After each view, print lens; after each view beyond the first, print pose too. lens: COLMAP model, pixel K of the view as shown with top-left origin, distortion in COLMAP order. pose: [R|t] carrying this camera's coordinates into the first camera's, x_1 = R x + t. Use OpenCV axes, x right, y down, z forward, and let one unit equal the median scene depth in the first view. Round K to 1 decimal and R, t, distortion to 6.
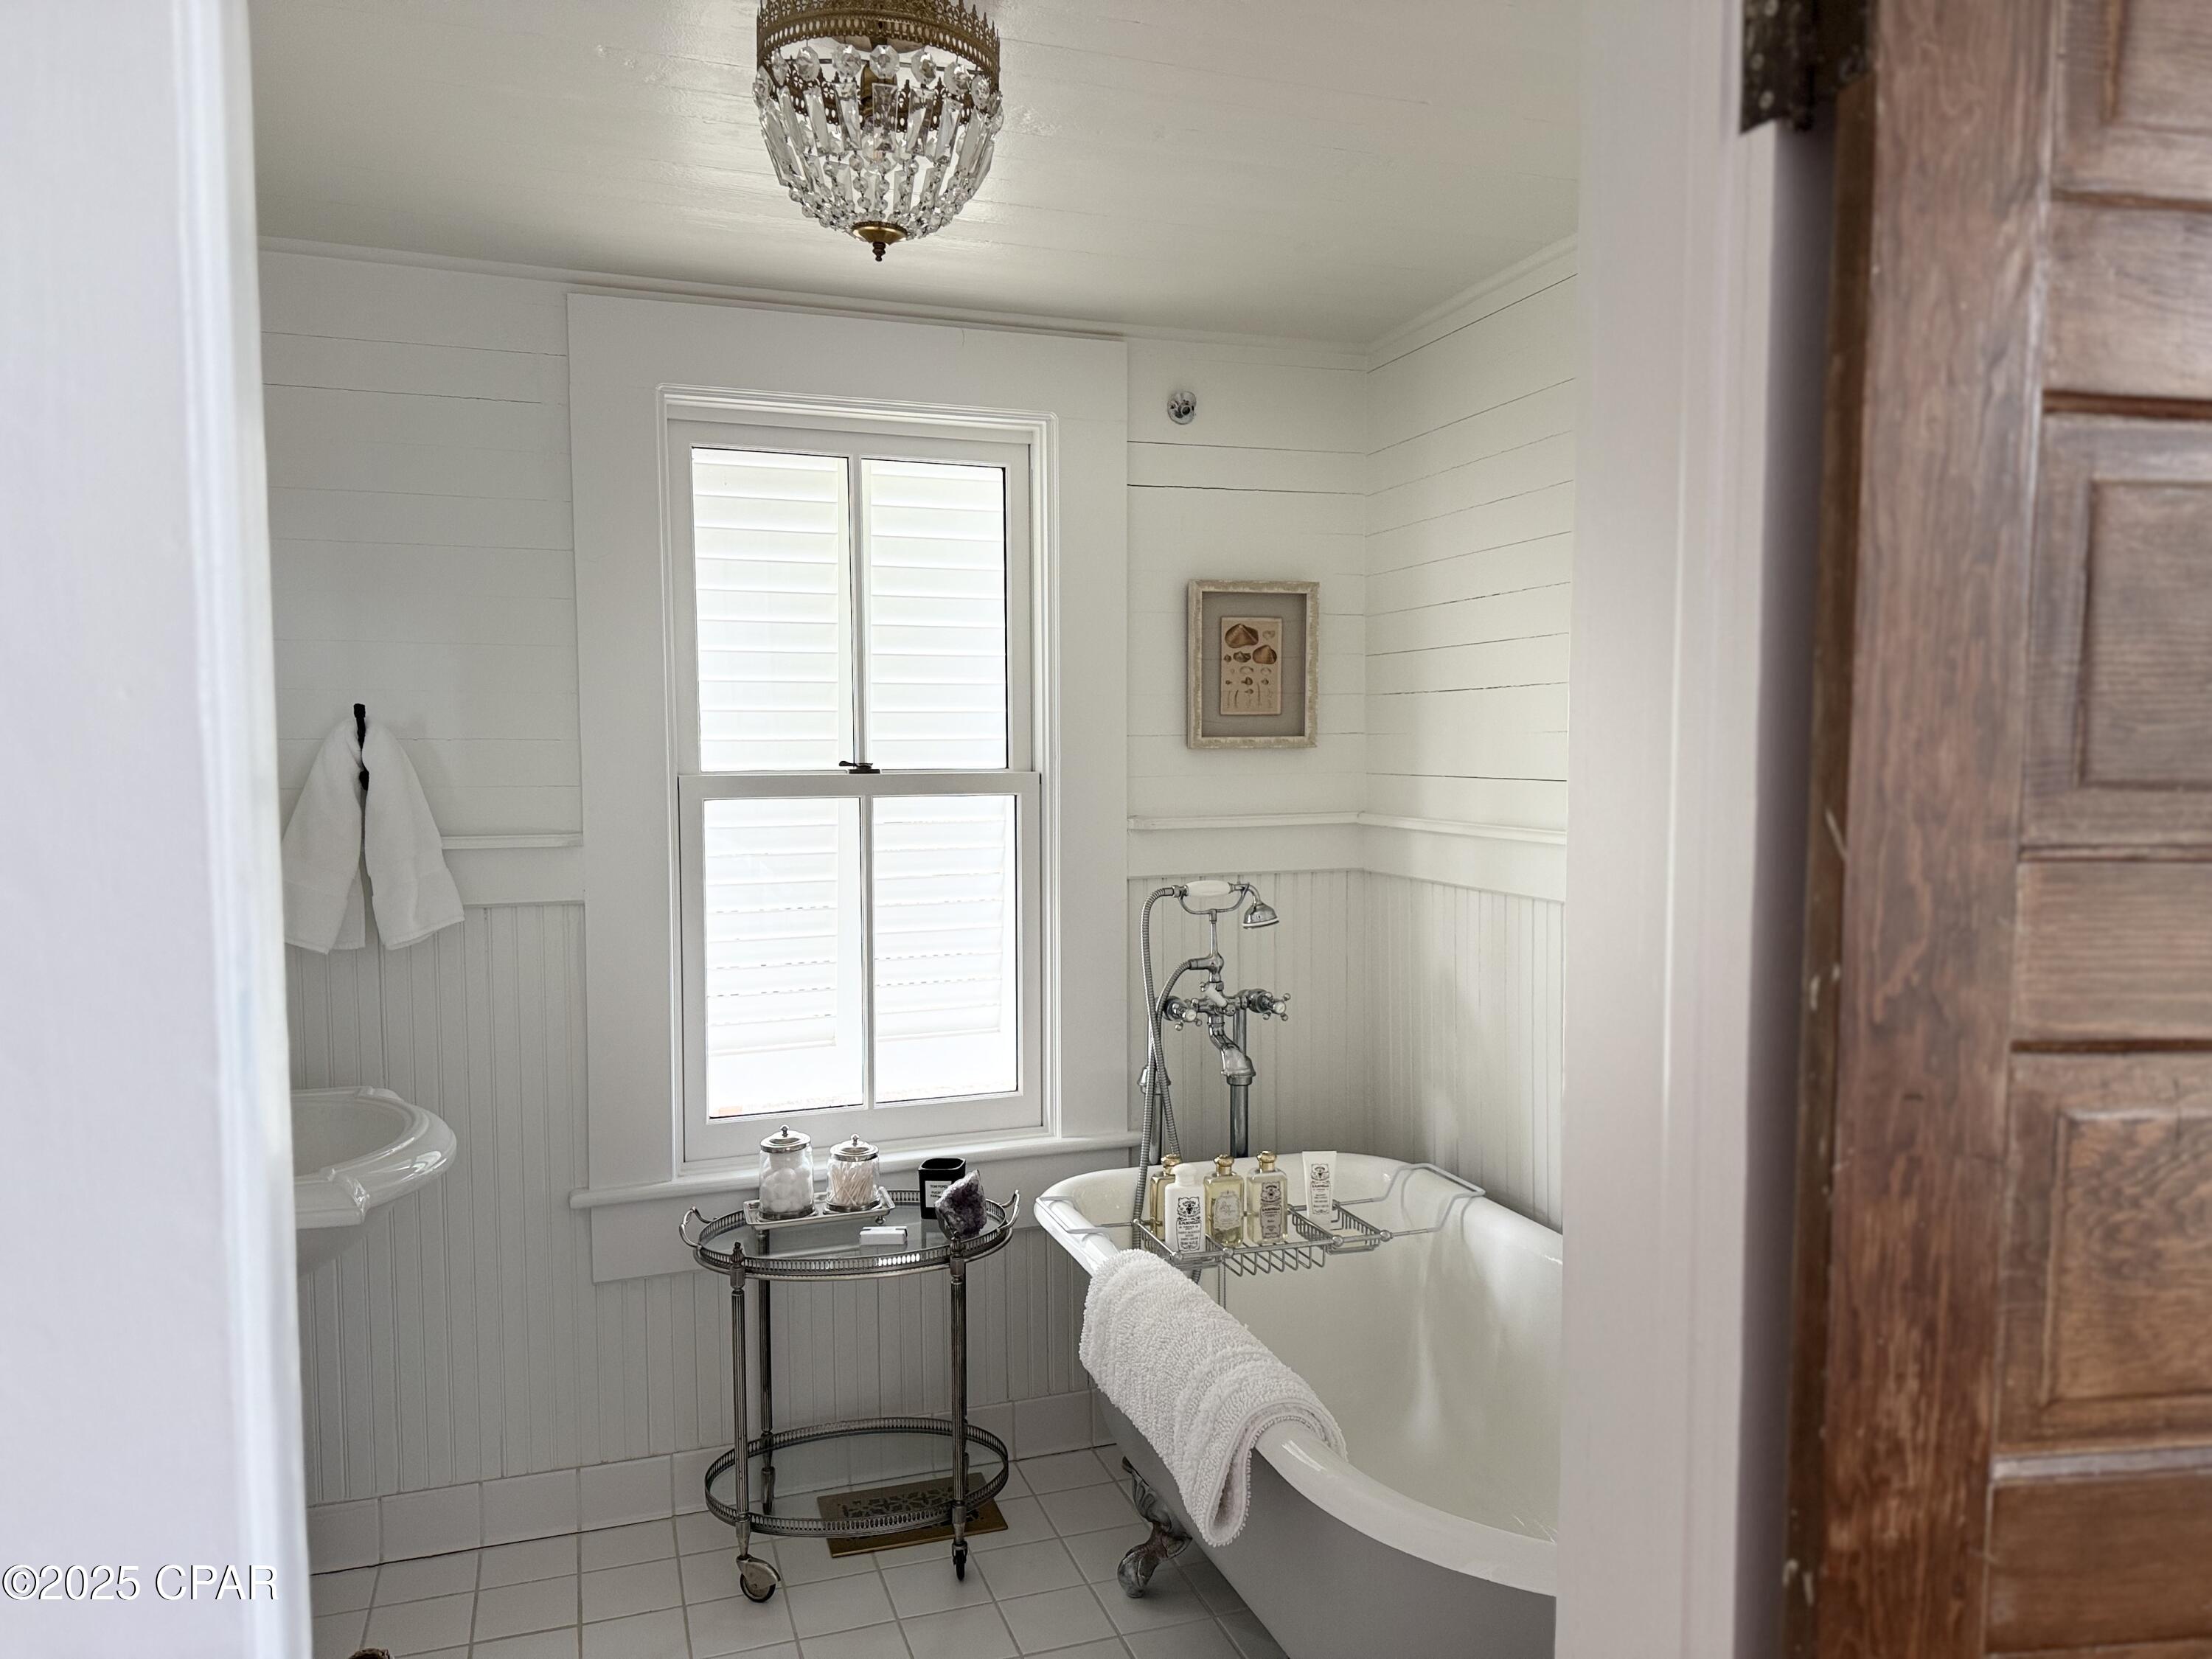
lens RADIAL K [[1563.1, 0, 1110.0], [0, 1563.1, 832.5], [0, 0, 1]] dist [0.012392, -0.011329]
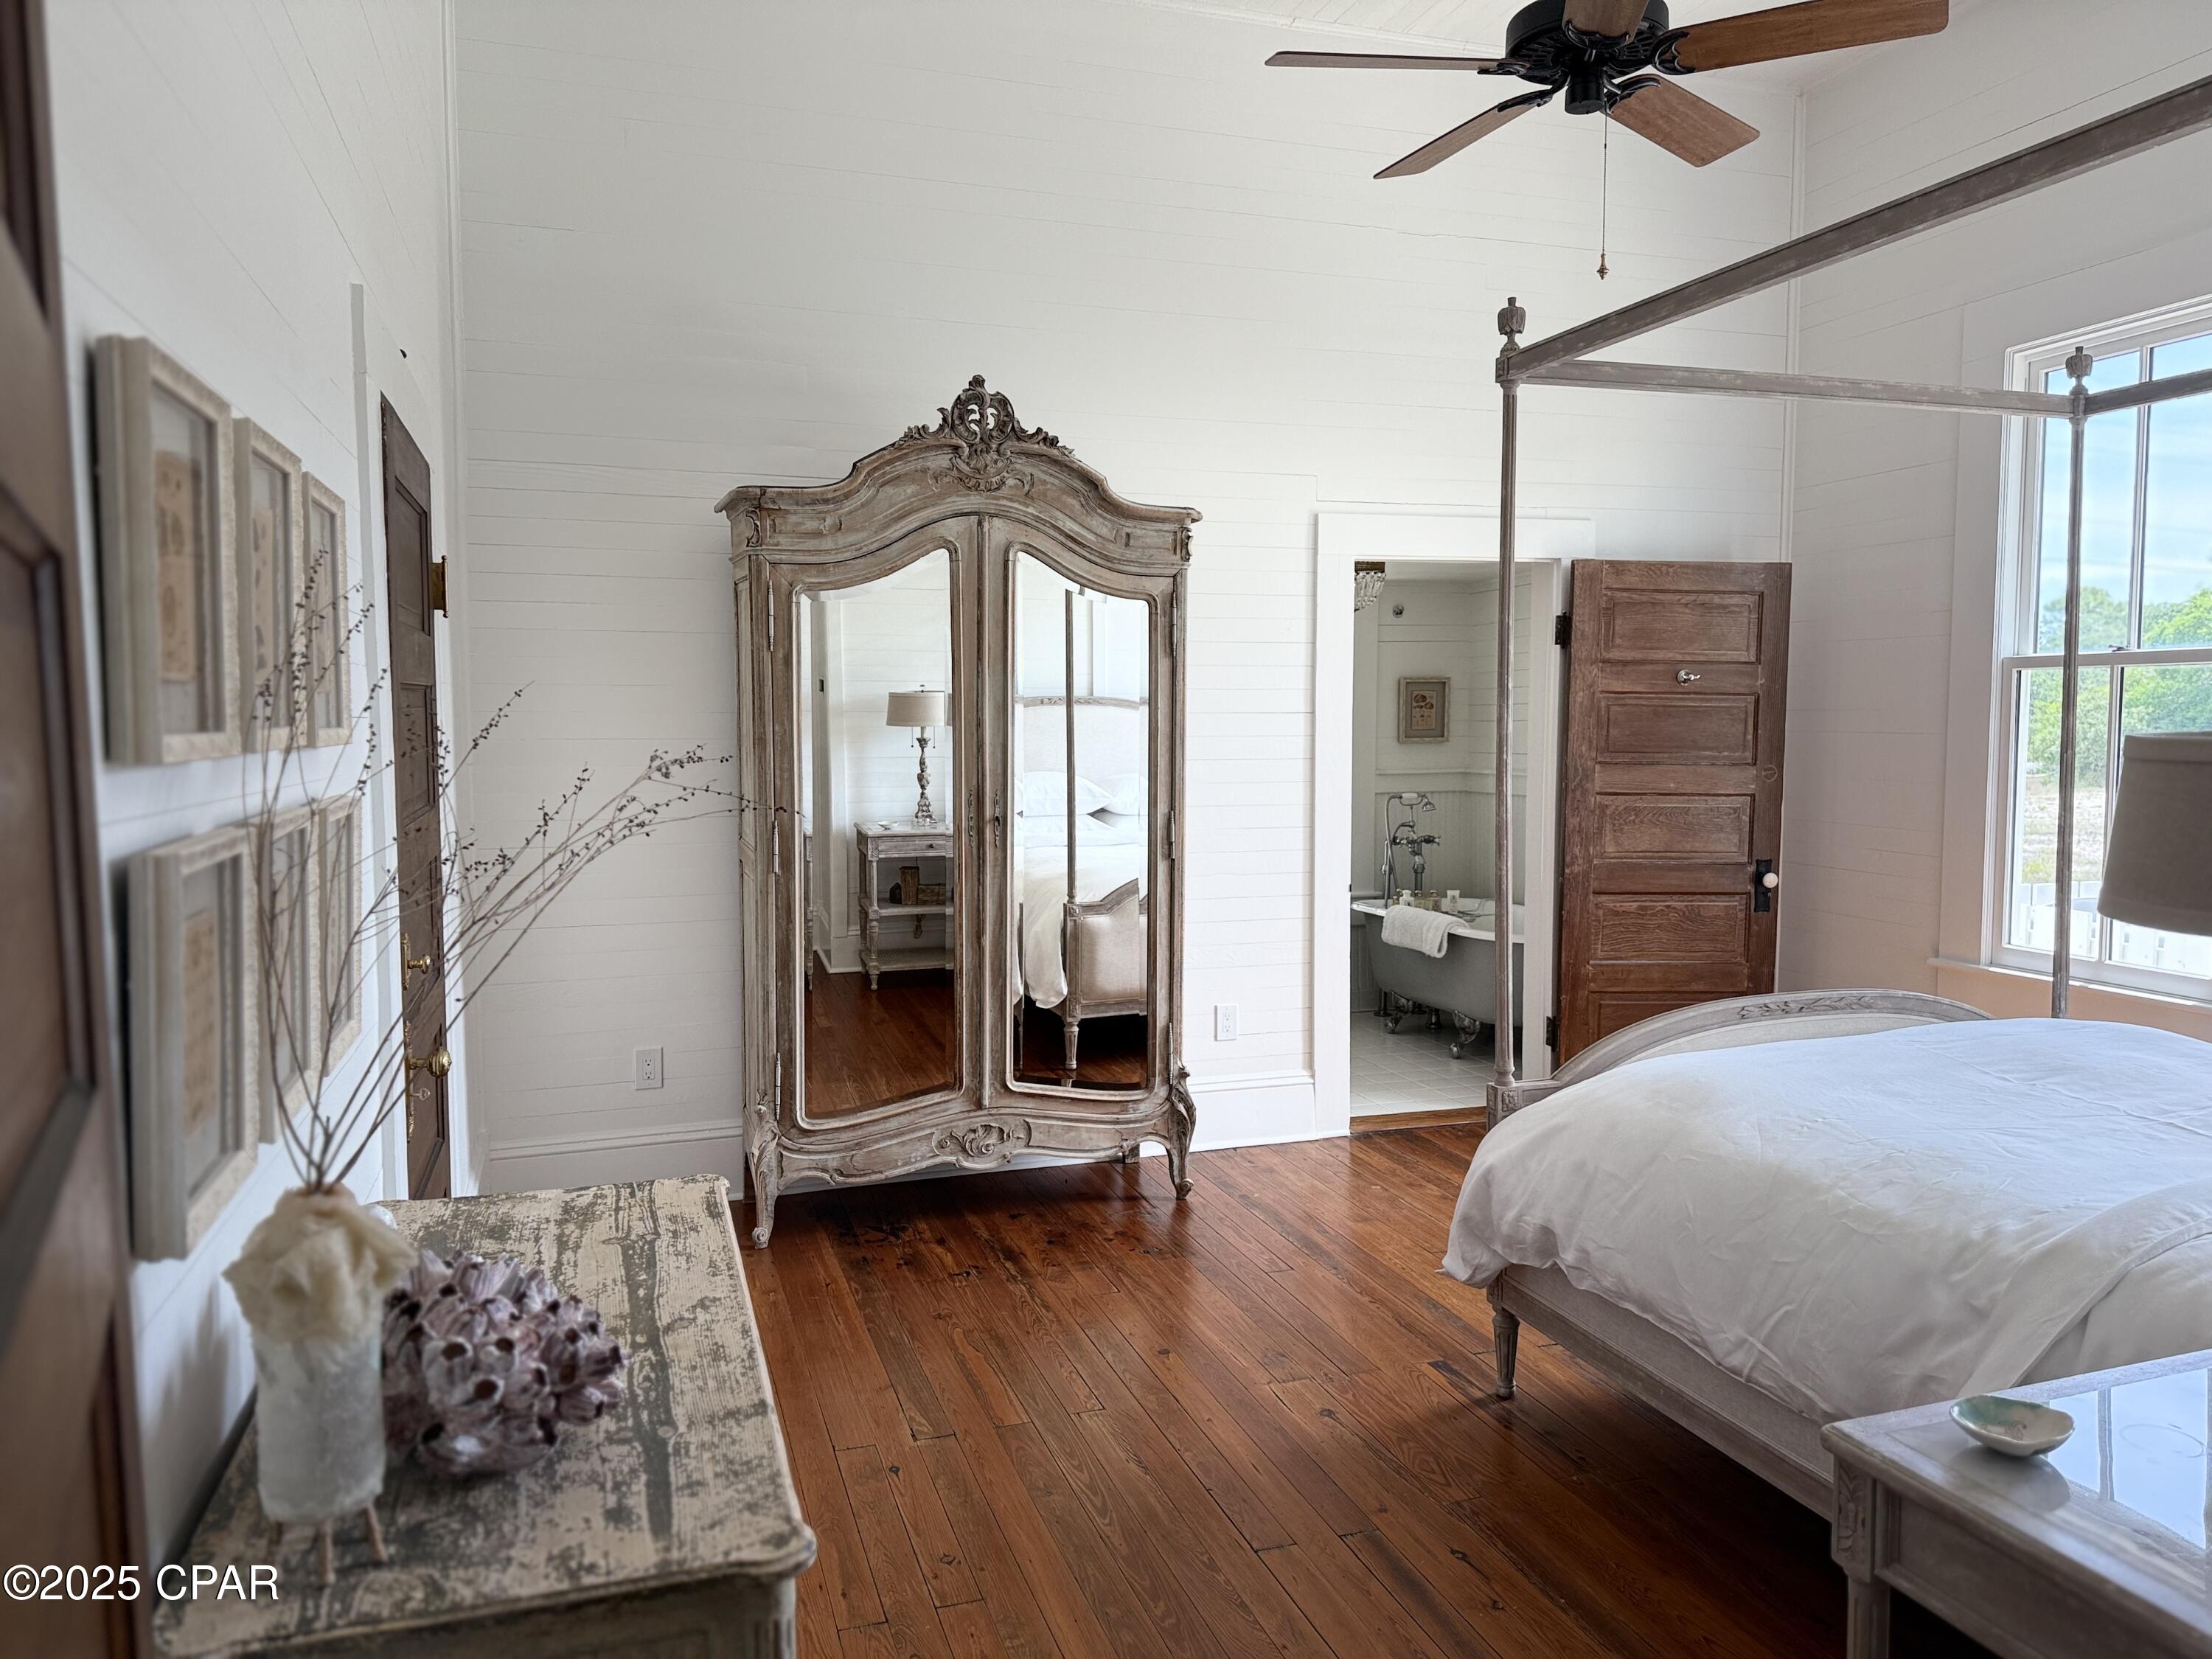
lens RADIAL K [[1563.1, 0, 1099.2], [0, 1563.1, 827.9], [0, 0, 1]] dist [0.012392, -0.011329]
pose [[0.999444, 0.007547, -0.032492, -0.373984], [-0.007354, 0.999955, 0.006032, 0.077660], [0.032536, -0.005790, 0.999454, -1.651273]]
